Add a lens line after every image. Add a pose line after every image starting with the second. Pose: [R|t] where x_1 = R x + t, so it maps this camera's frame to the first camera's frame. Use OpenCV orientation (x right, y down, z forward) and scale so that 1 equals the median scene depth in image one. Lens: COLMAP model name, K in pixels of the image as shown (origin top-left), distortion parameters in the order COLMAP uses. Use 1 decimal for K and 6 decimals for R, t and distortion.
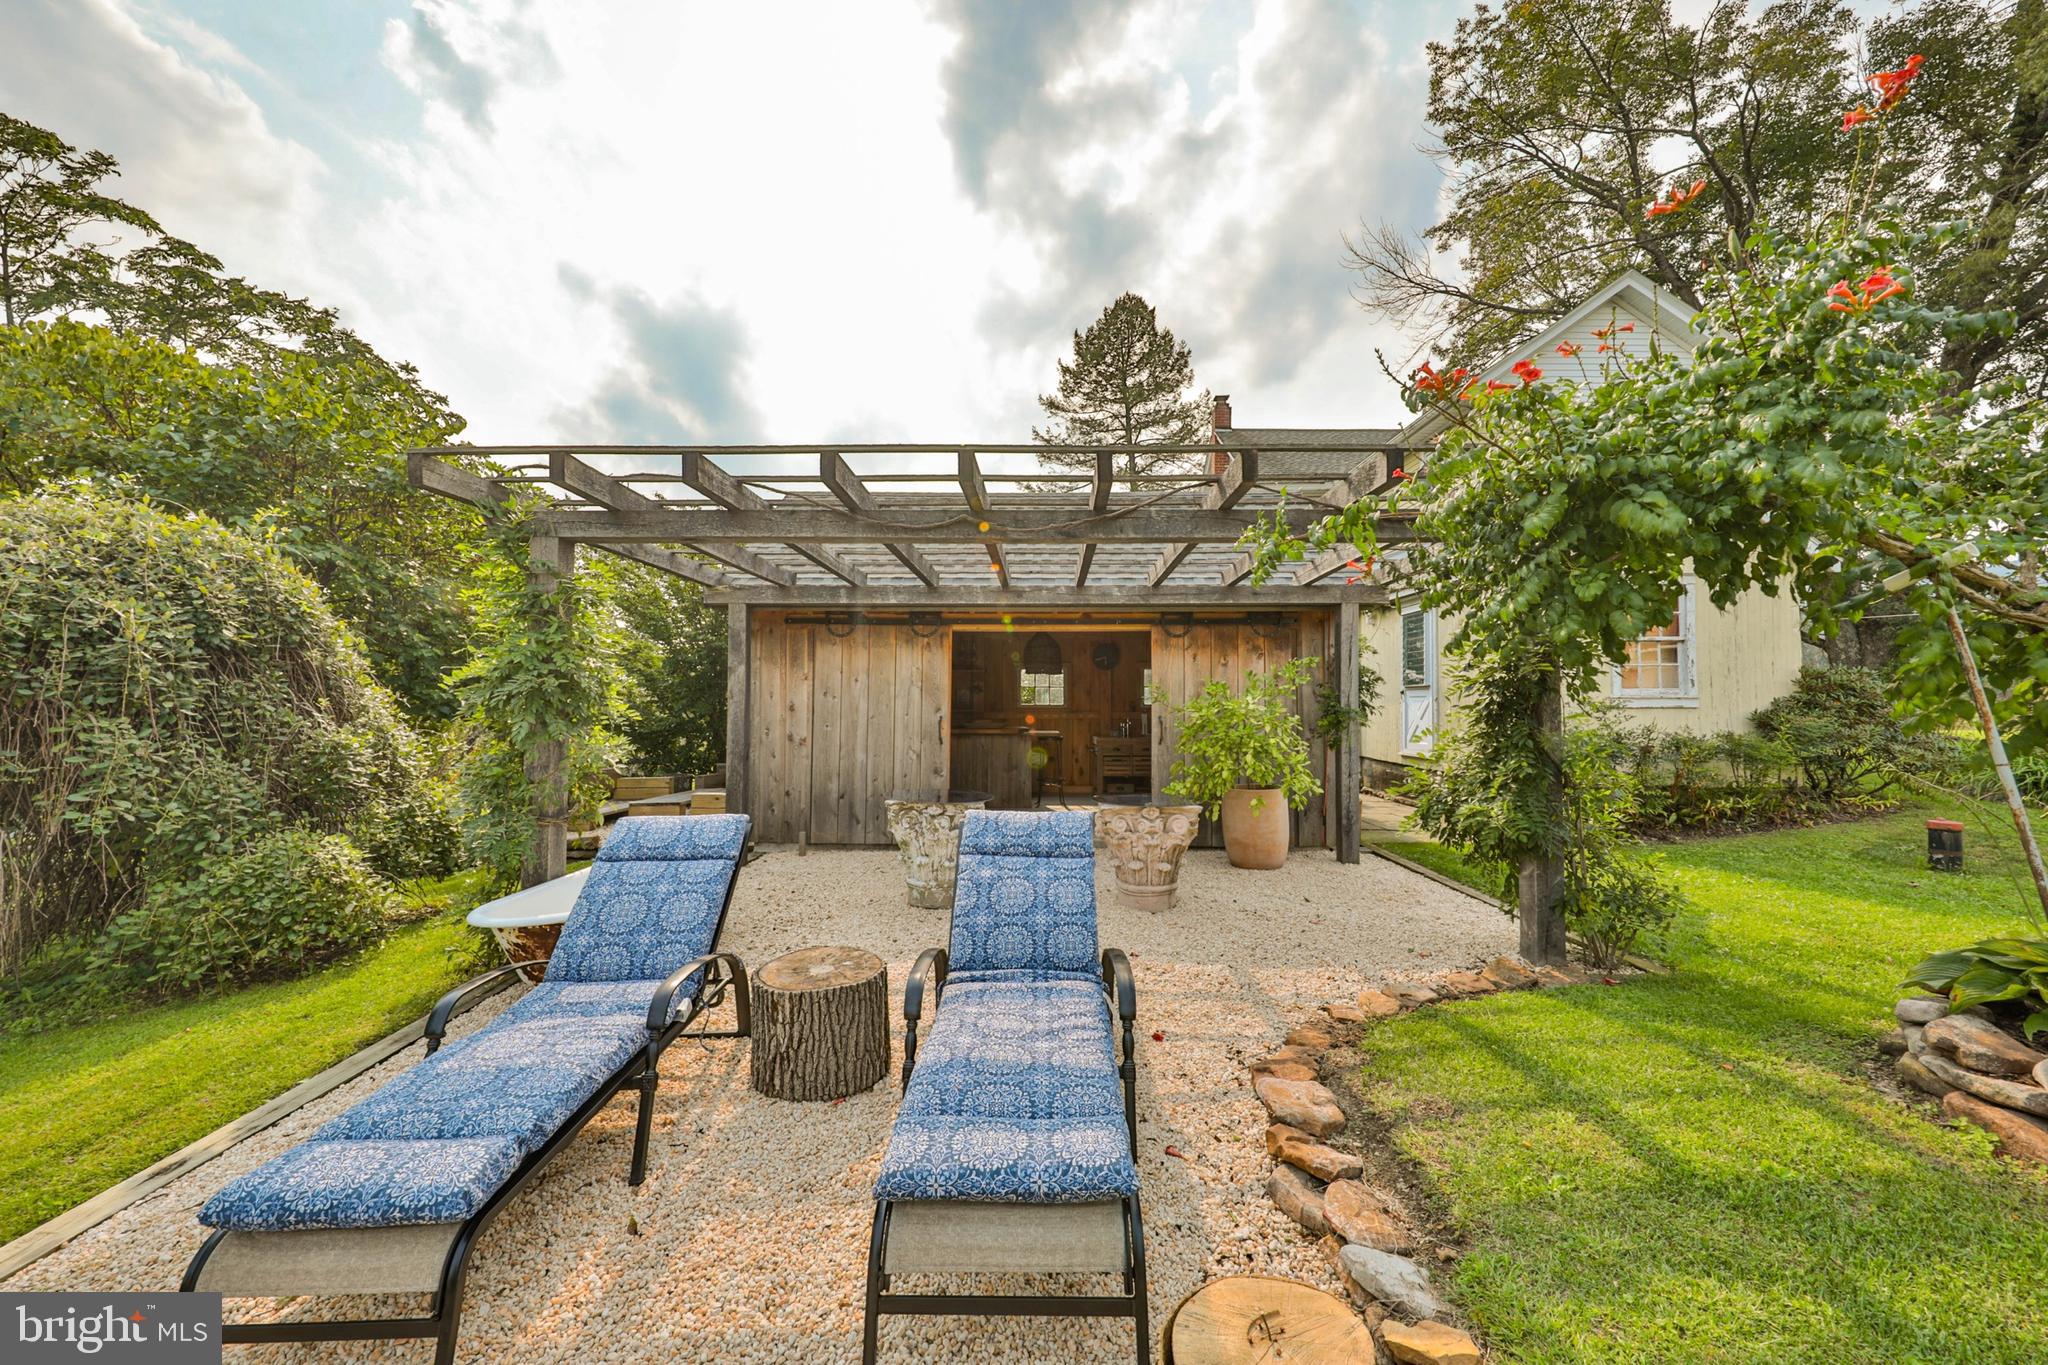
lens RADIAL K [[735.5, 0, 1026.3], [0, 735.5, 683.4], [0, 0, 1]] dist [-0.002366, -0.000328]
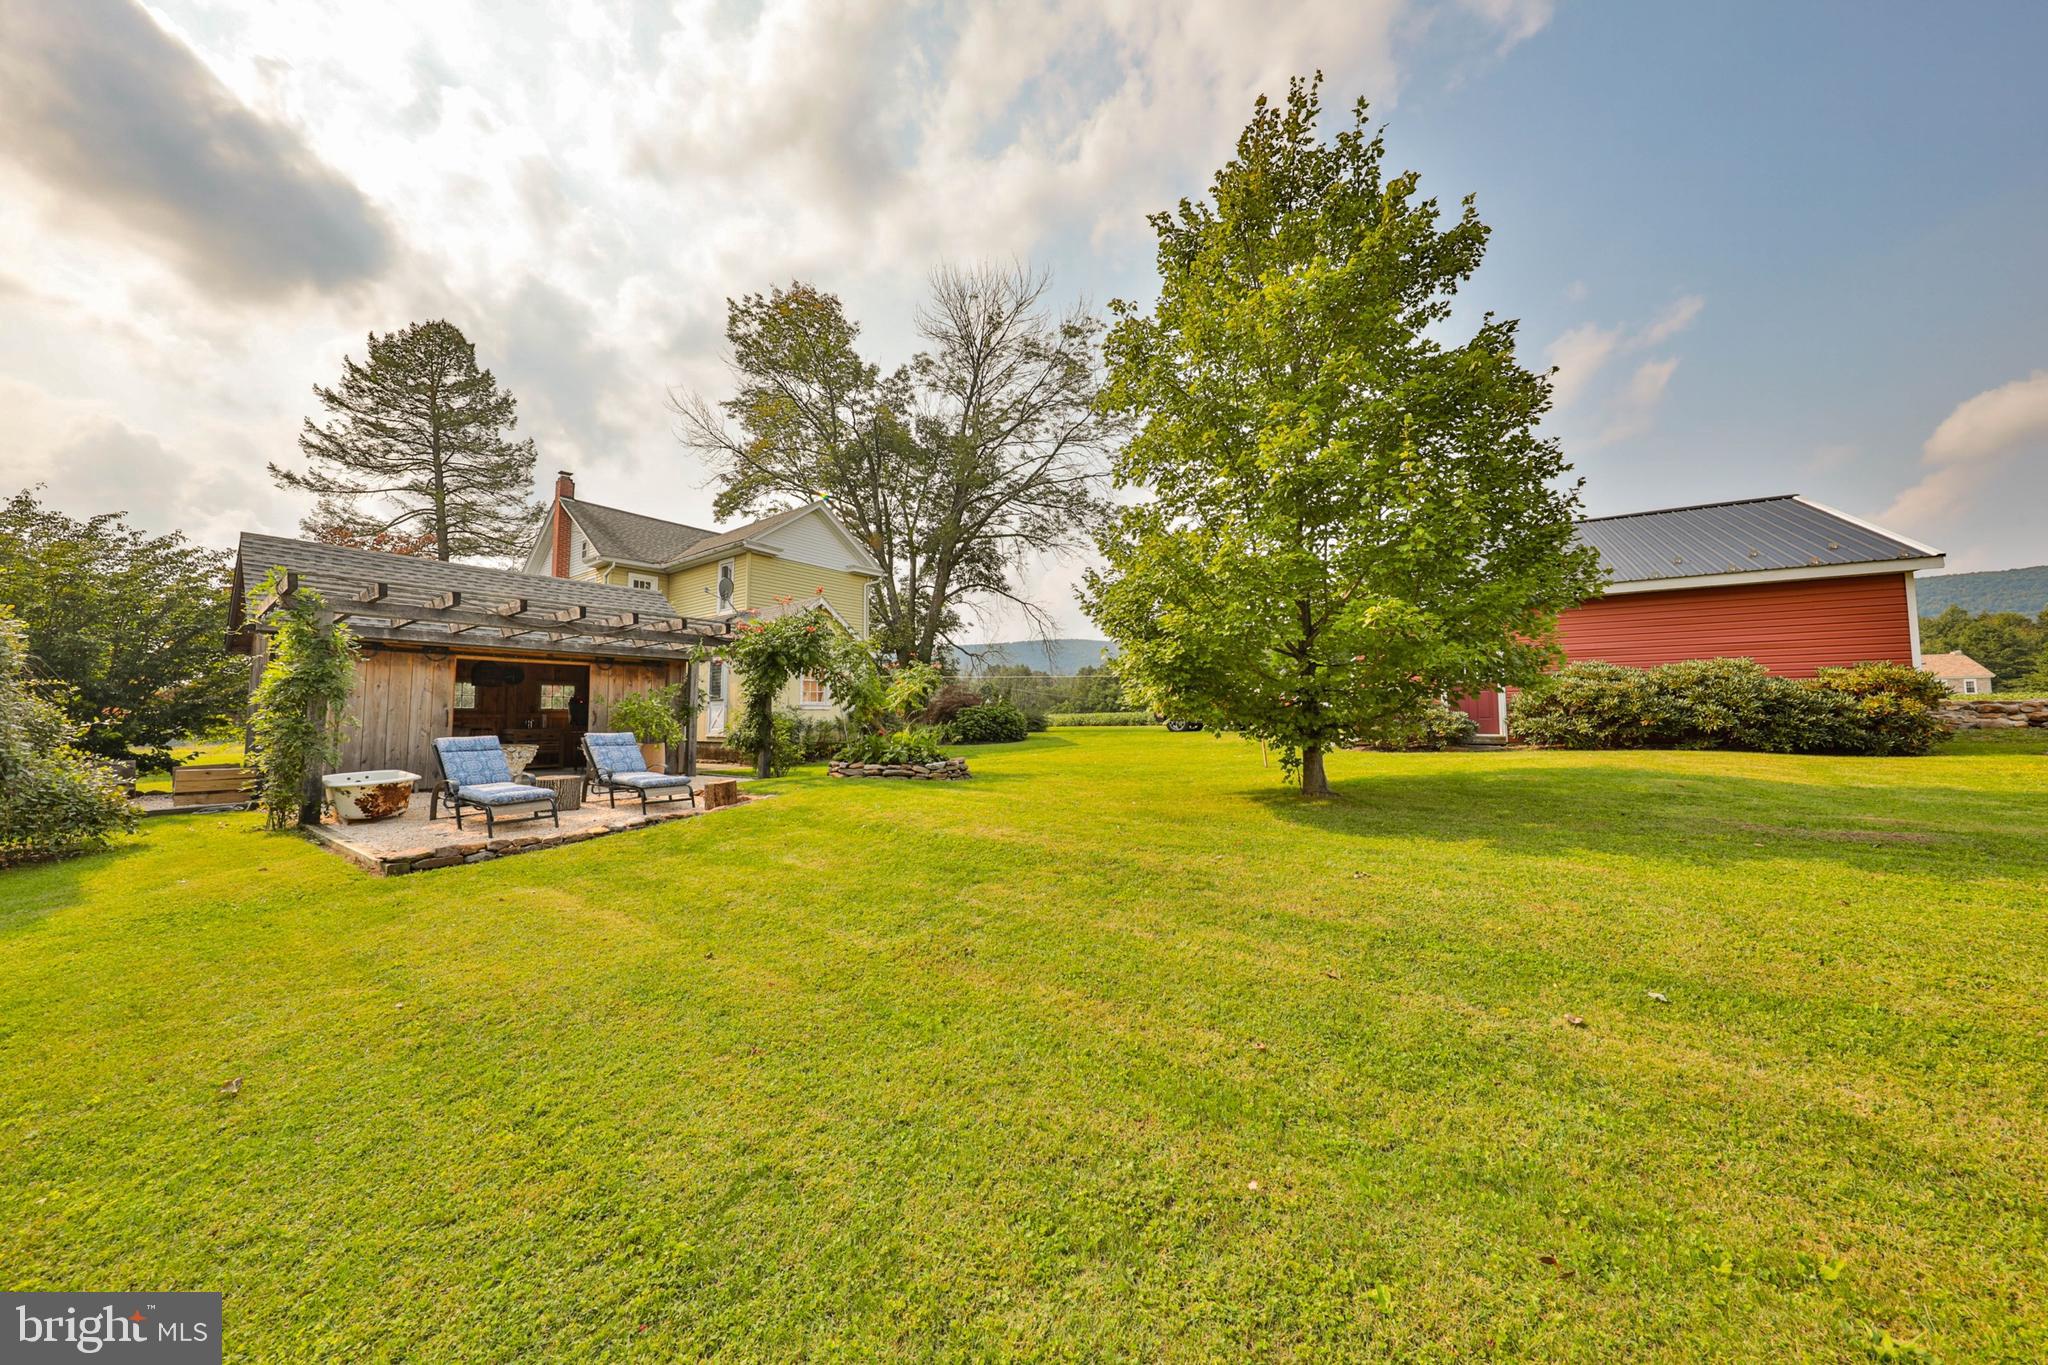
lens RADIAL K [[688.6, 0, 1030.5], [0, 688.6, 678.1], [0, 0, 1]] dist [0.002024, -0.000376]
pose [[0.581987, 0.045197, 0.811941, -0.235262], [-0.012601, 0.998836, -0.046569, 0.010791], [-0.813100, 0.016871, 0.581879, -0.370320]]
